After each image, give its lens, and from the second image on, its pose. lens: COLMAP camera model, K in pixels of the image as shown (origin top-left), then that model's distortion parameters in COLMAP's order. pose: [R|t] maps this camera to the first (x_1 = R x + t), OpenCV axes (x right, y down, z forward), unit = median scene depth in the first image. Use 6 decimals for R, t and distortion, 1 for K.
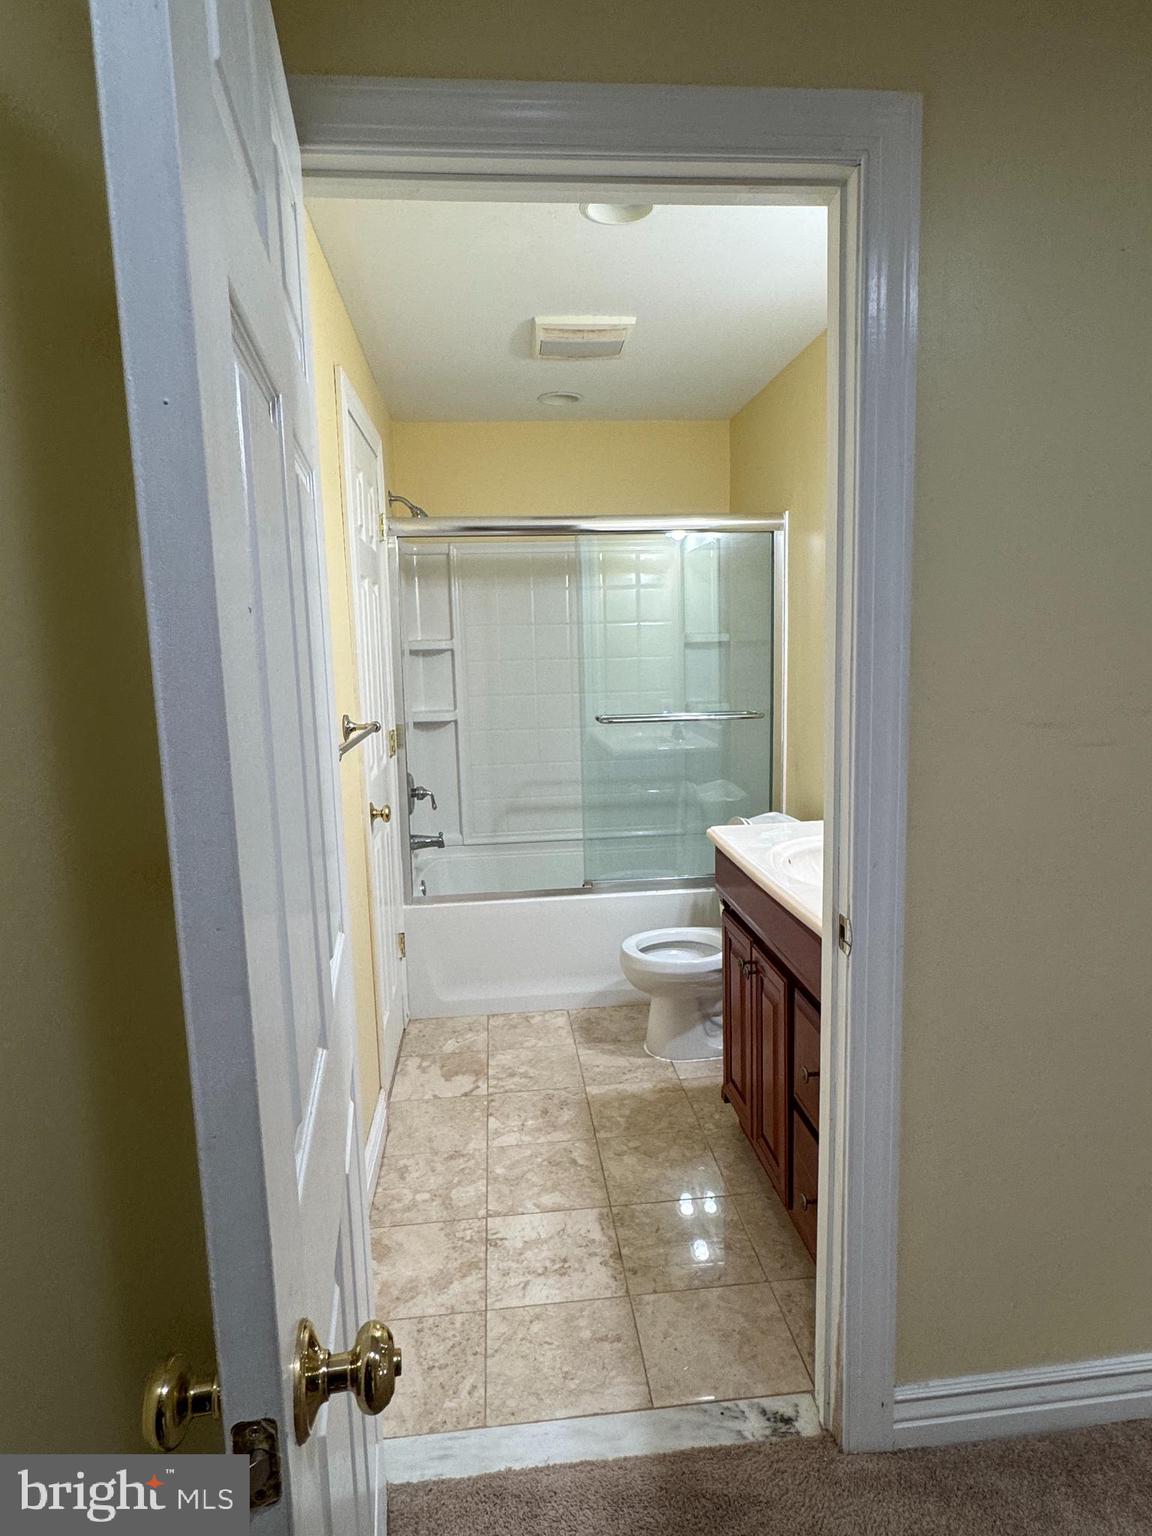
lens RADIAL K [[875.0, 0, 576.0], [0, 875.0, 768.0], [0, 0, 1]] dist [0.000363, -0.000748]
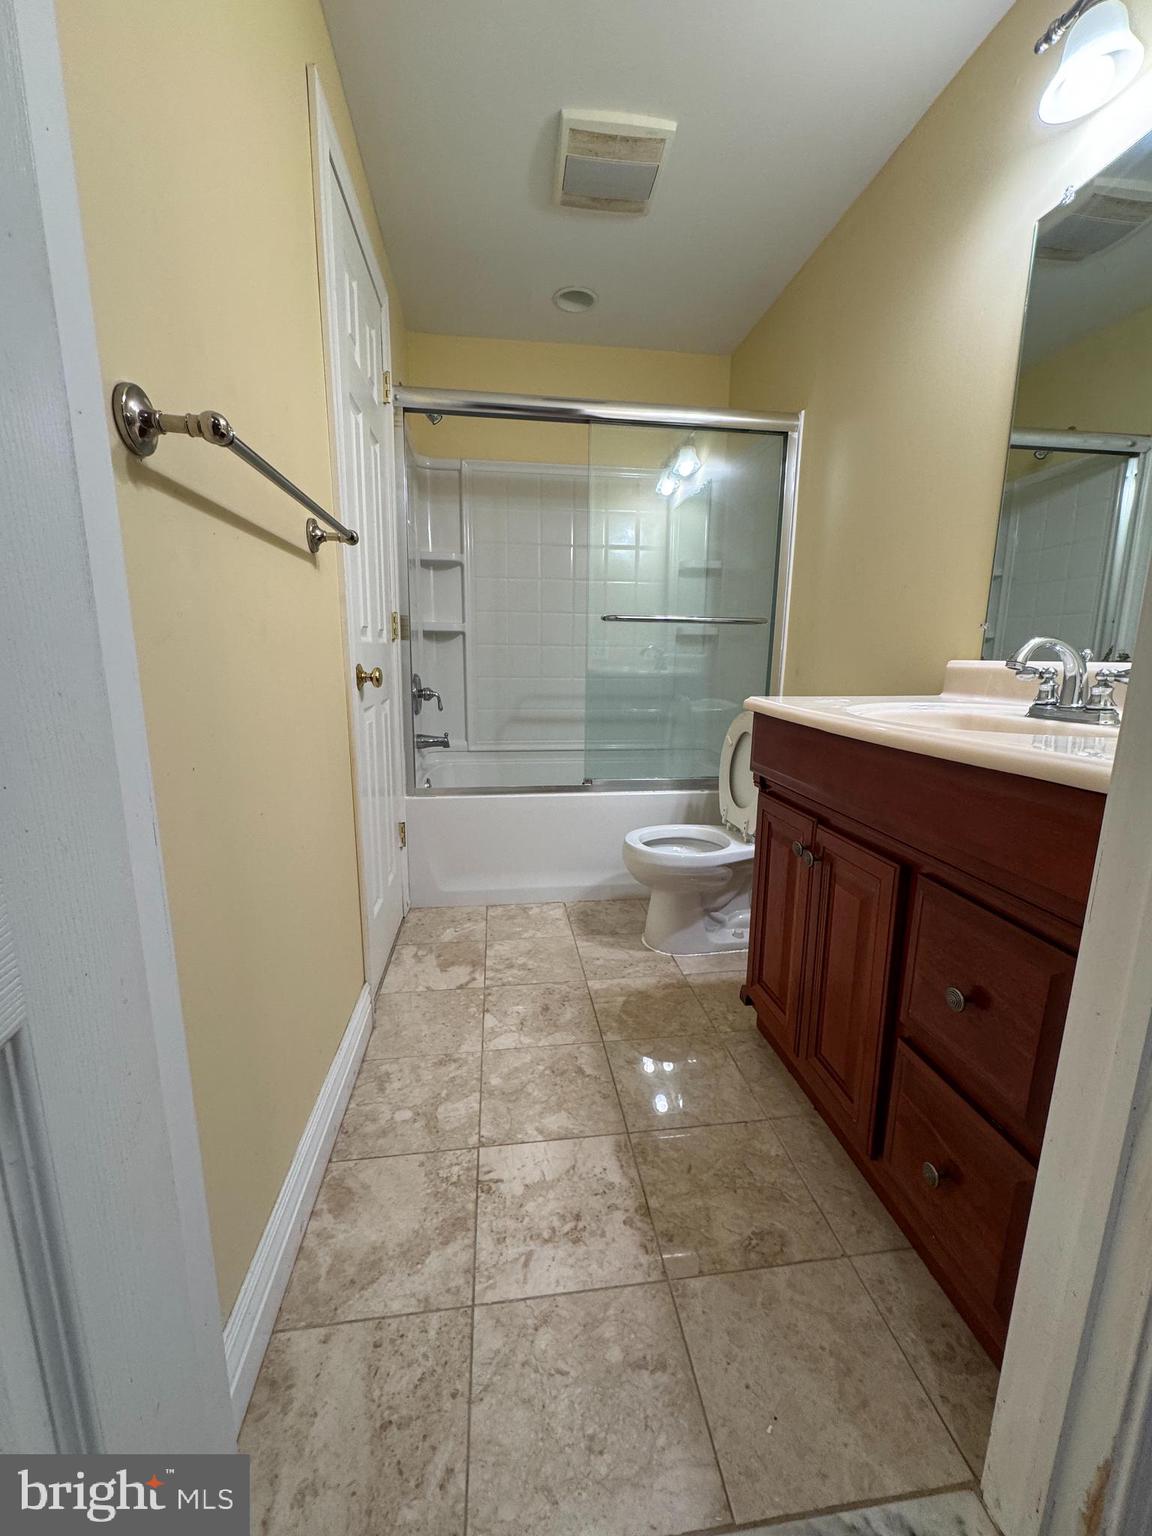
lens RADIAL K [[617.8, 0, 579.5], [0, 617.8, 773.8], [0, 0, 1]] dist [0.000304, 0.000151]
pose [[0.998625, 0.031297, 0.042045, -0.036892], [-0.033781, 0.997643, 0.059728, 0.108616], [-0.040077, -0.061067, 0.997329, 0.377396]]
